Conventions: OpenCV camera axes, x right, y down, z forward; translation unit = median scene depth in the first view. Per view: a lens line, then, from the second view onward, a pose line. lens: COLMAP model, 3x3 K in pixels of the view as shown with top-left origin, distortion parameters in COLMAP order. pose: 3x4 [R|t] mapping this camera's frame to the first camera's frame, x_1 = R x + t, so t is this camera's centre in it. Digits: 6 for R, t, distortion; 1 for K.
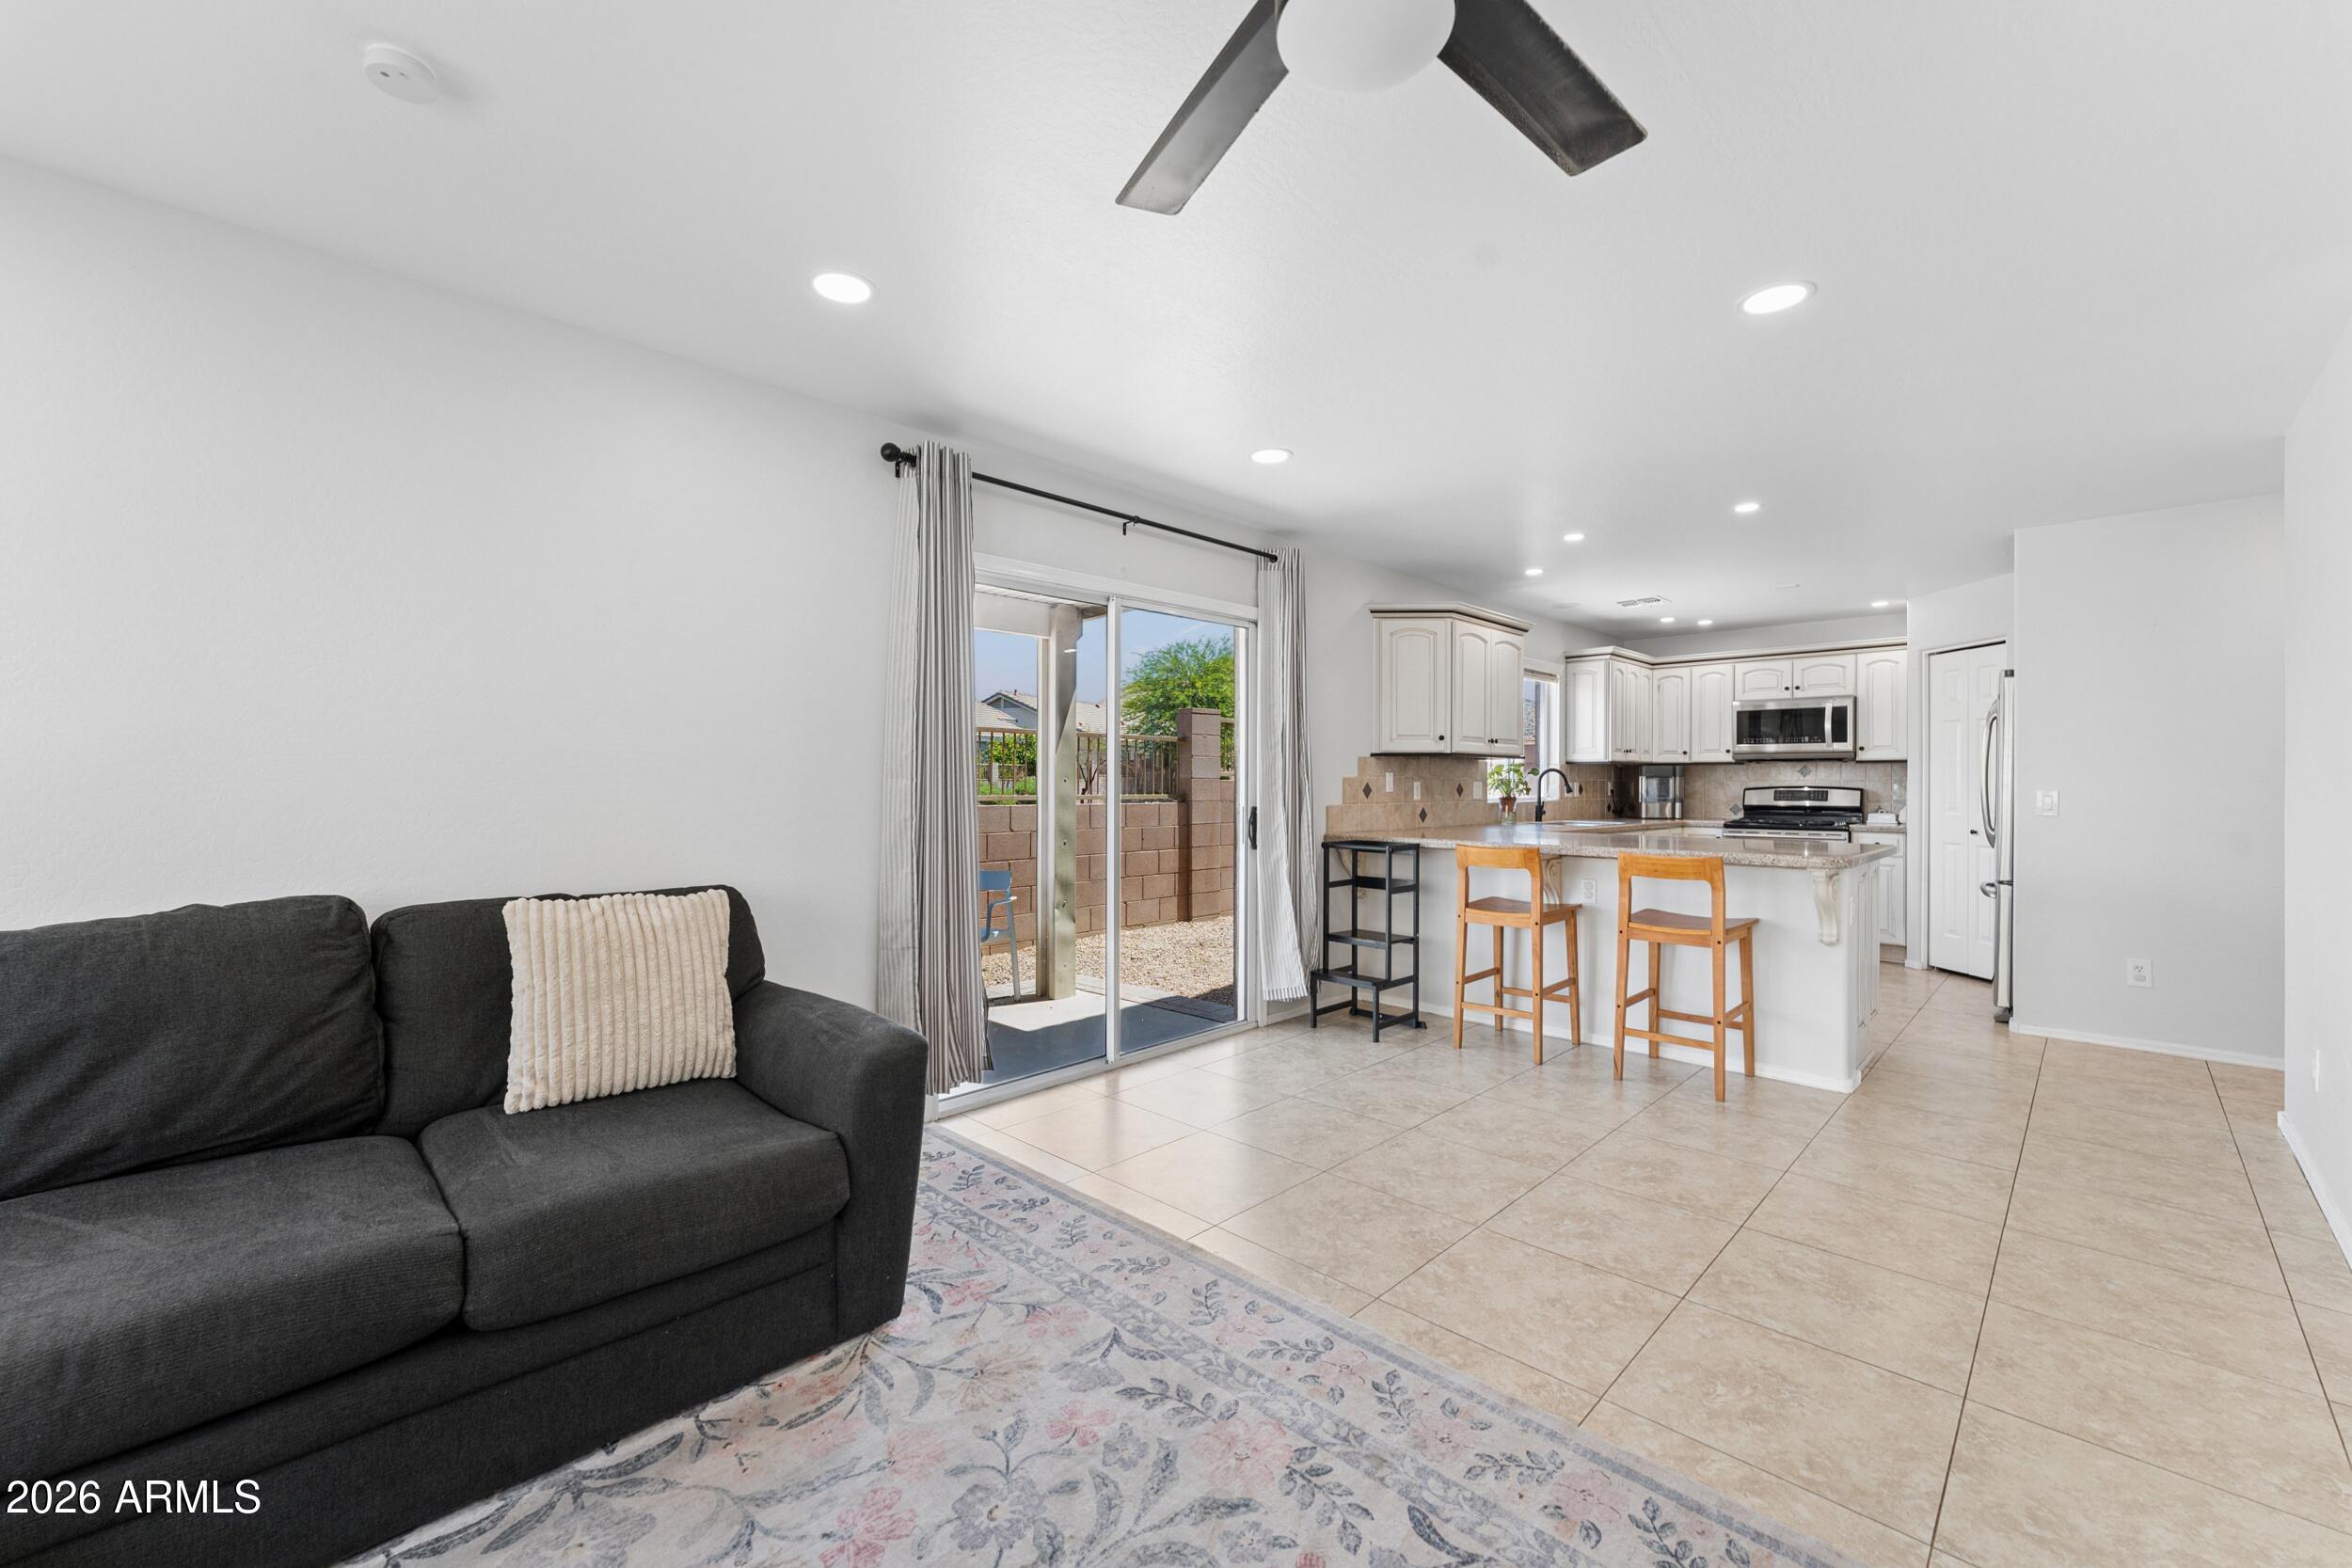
lens RADIAL K [[942.2, 0, 1169.6], [0, 942.2, 787.5], [0, 0, 1]] dist [-0.001120, -0.000490]
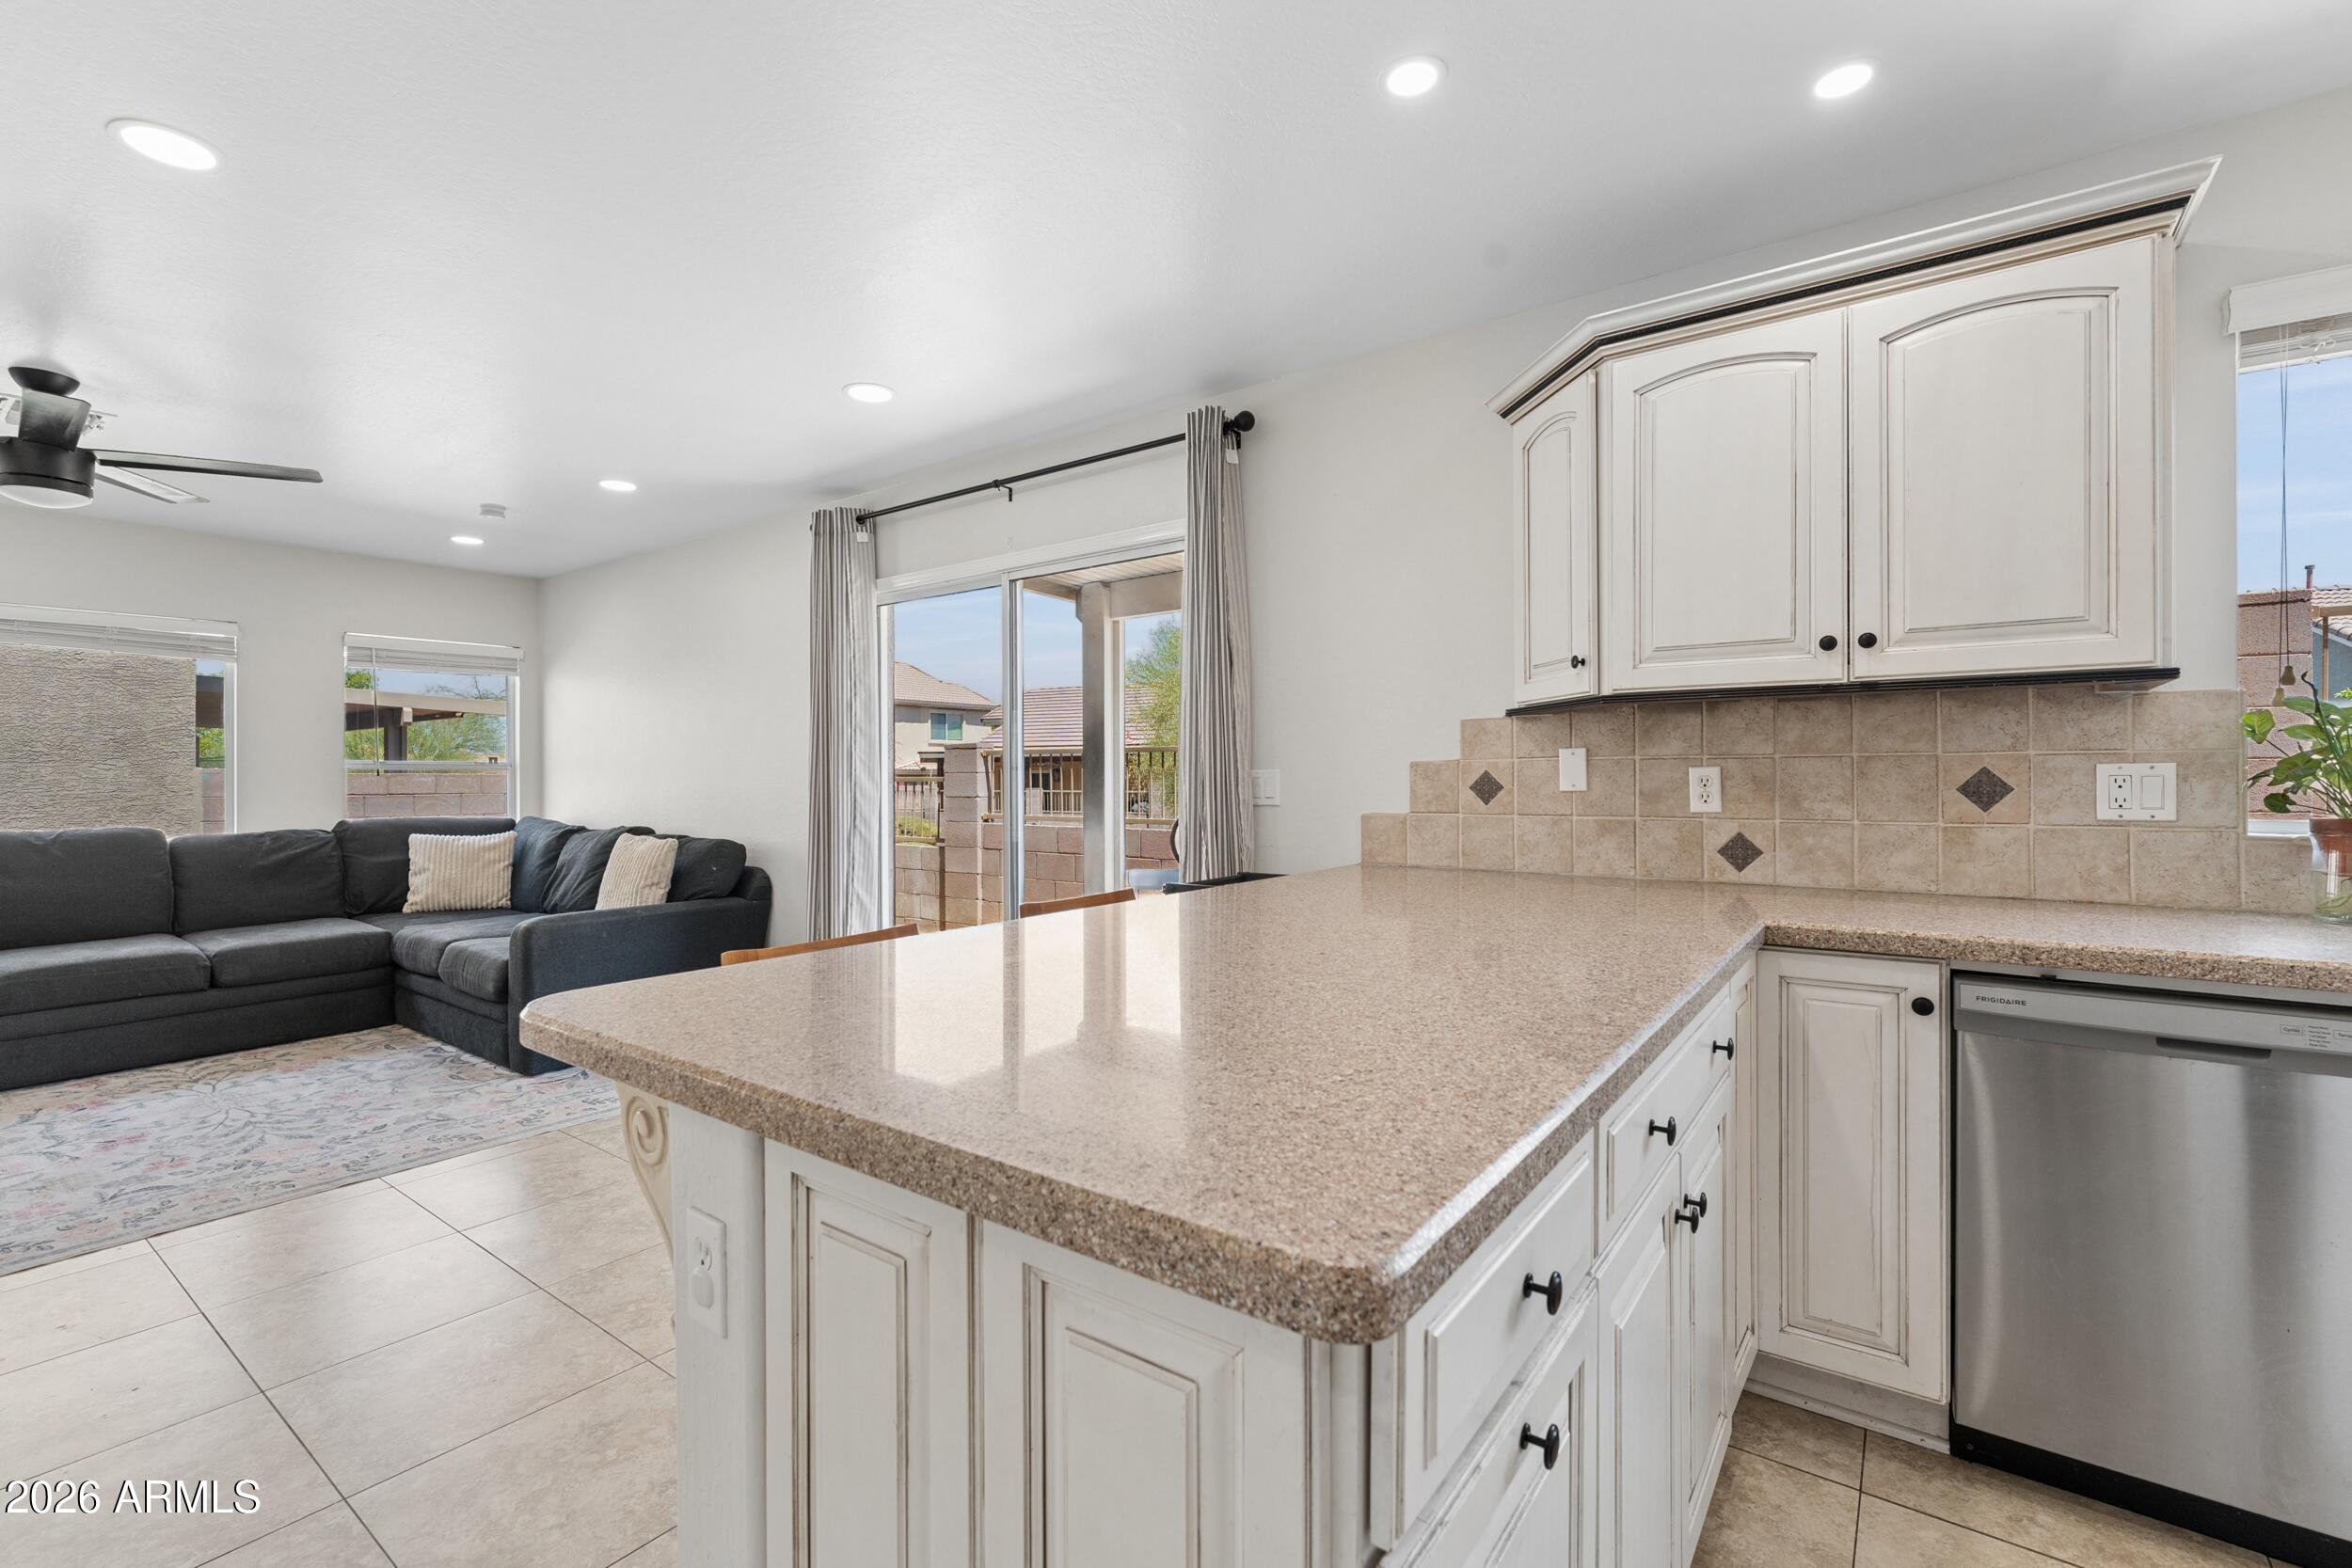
lens RADIAL K [[1033.4, 0, 1168.9], [0, 1033.4, 773.3], [0, 0, 1]] dist [-0.004370, 0.000849]
pose [[0.135487, -0.004467, -0.990769, 0.990079], [0.001319, 0.999990, -0.004329, -0.002541], [0.990778, -0.000720, 0.135492, 1.054329]]
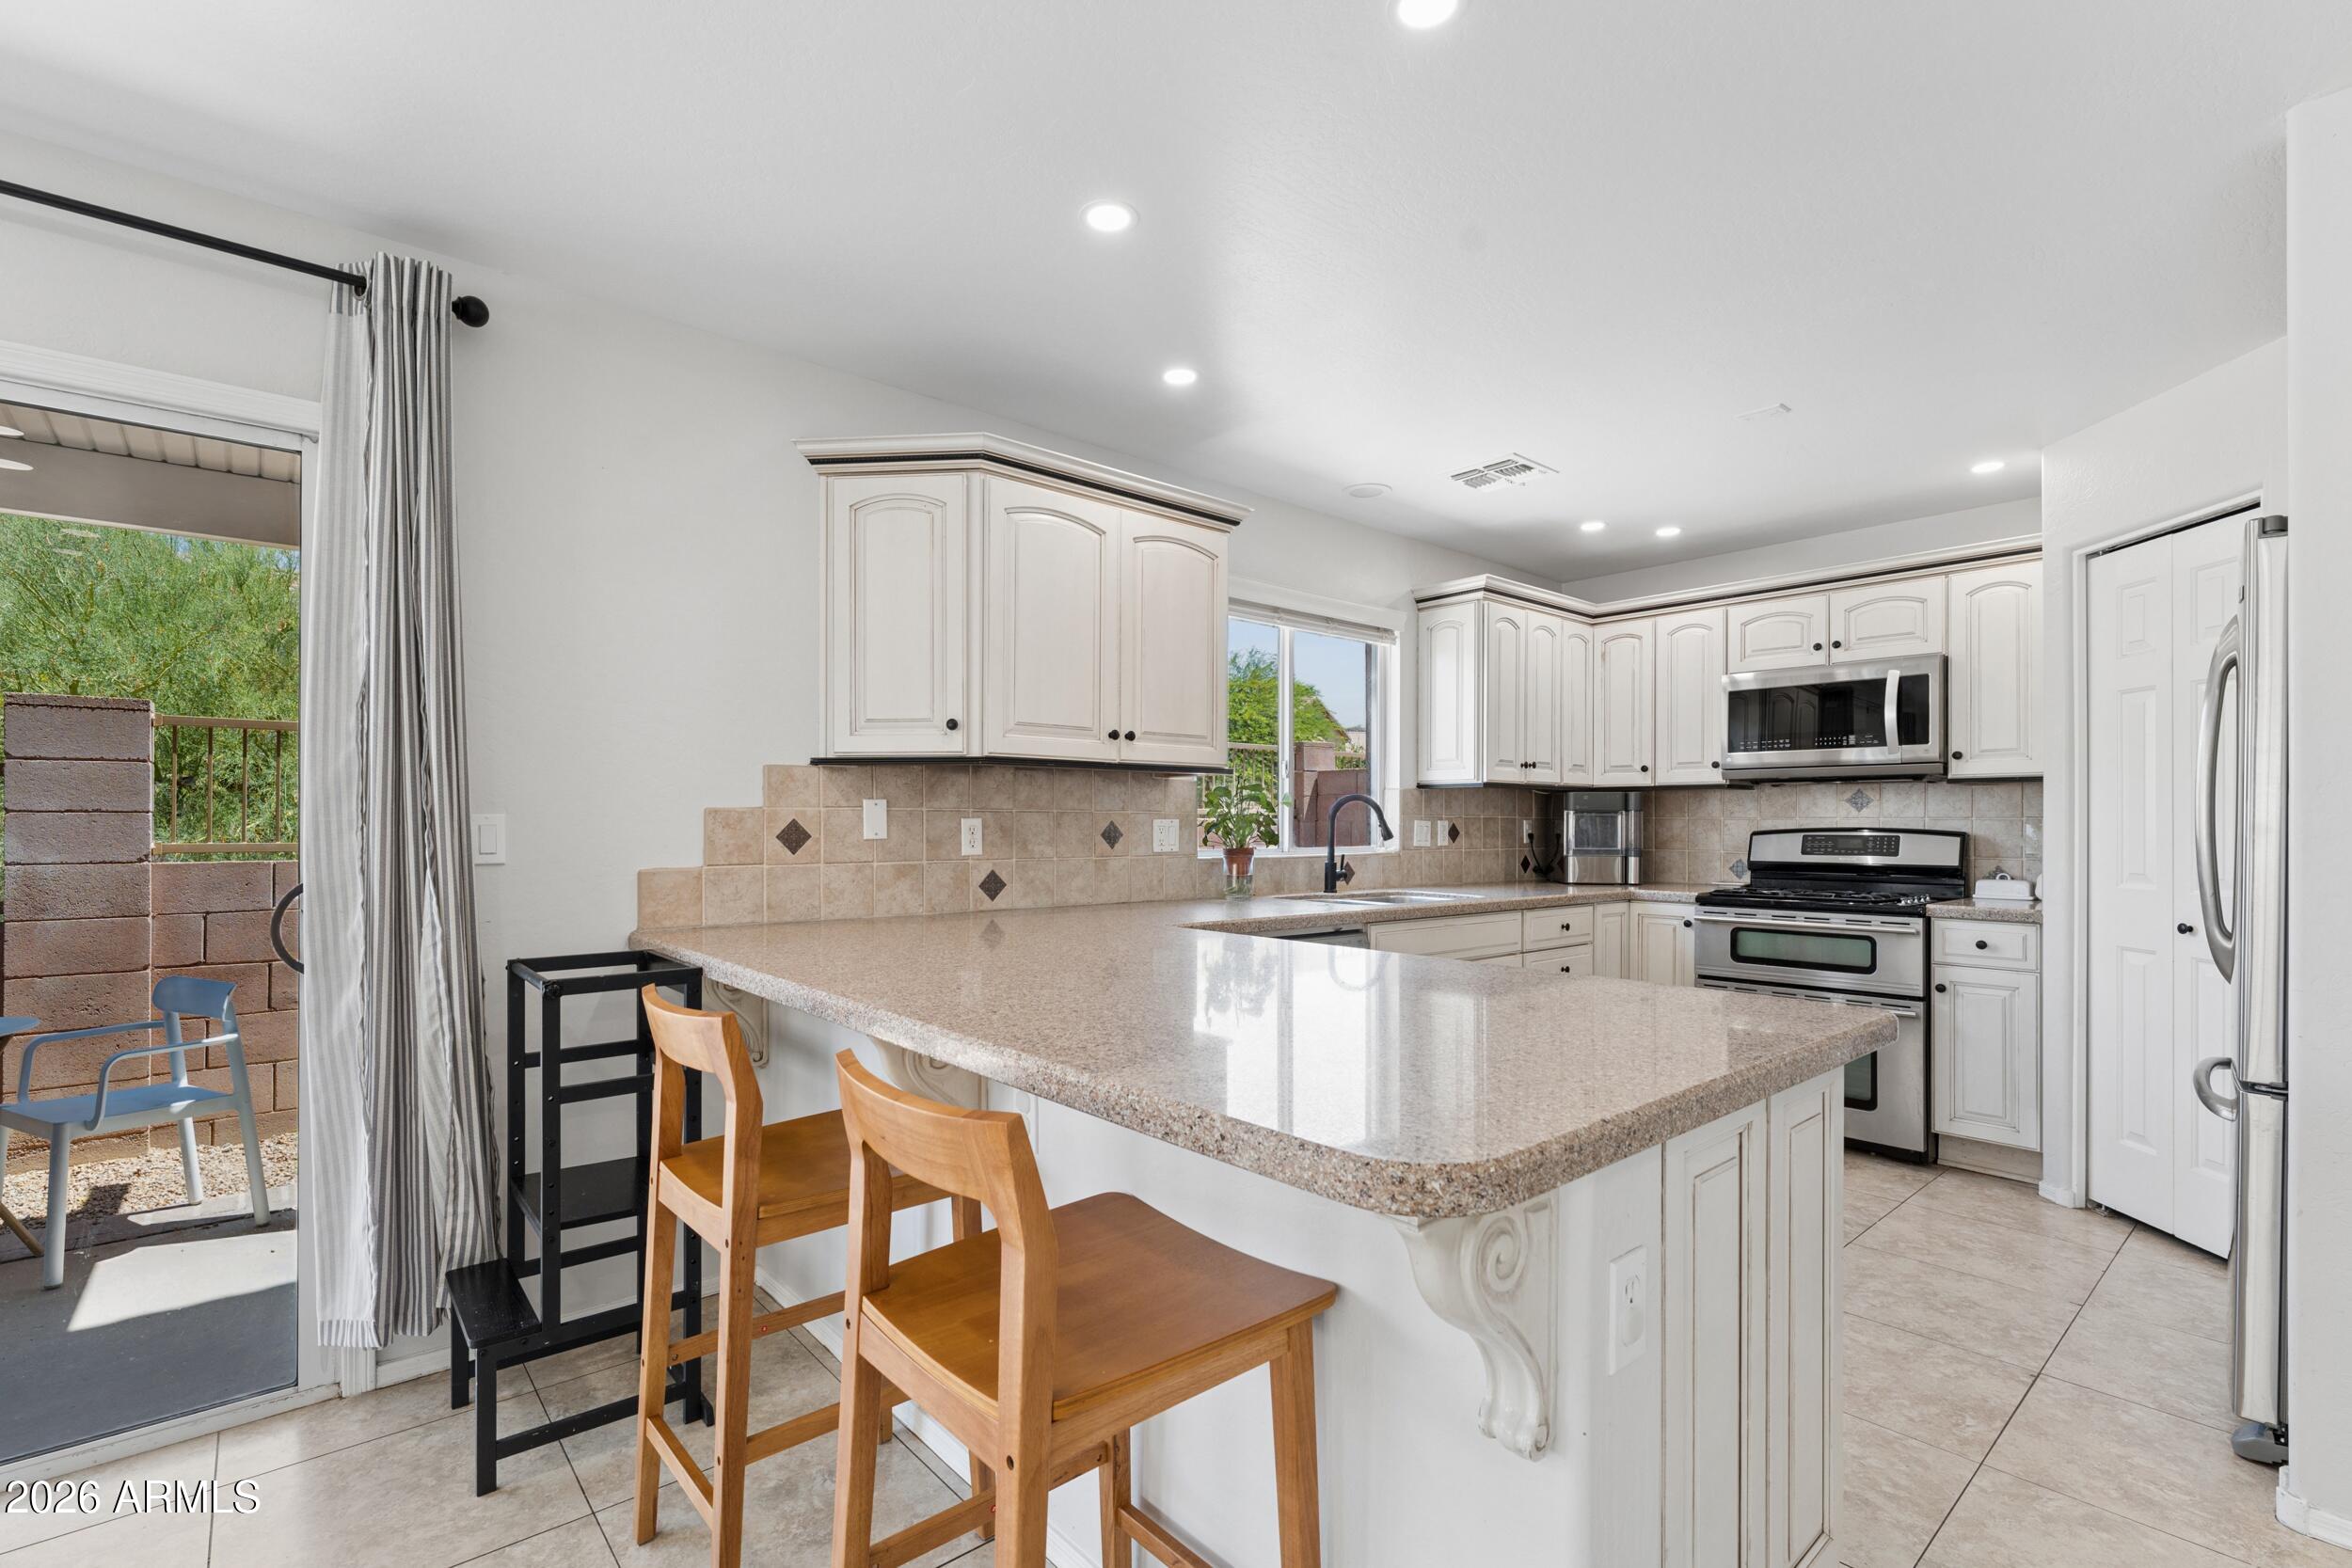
lens RADIAL K [[1033.4, 0, 1155.8], [0, 1033.4, 825.2], [0, 0, 1]] dist [-0.004370, 0.000849]
pose [[0.995826, 0.001555, -0.091254, 0.605456], [-0.001698, 0.999997, -0.001484, -0.002655], [0.091252, 0.001633, 0.995827, 0.687089]]
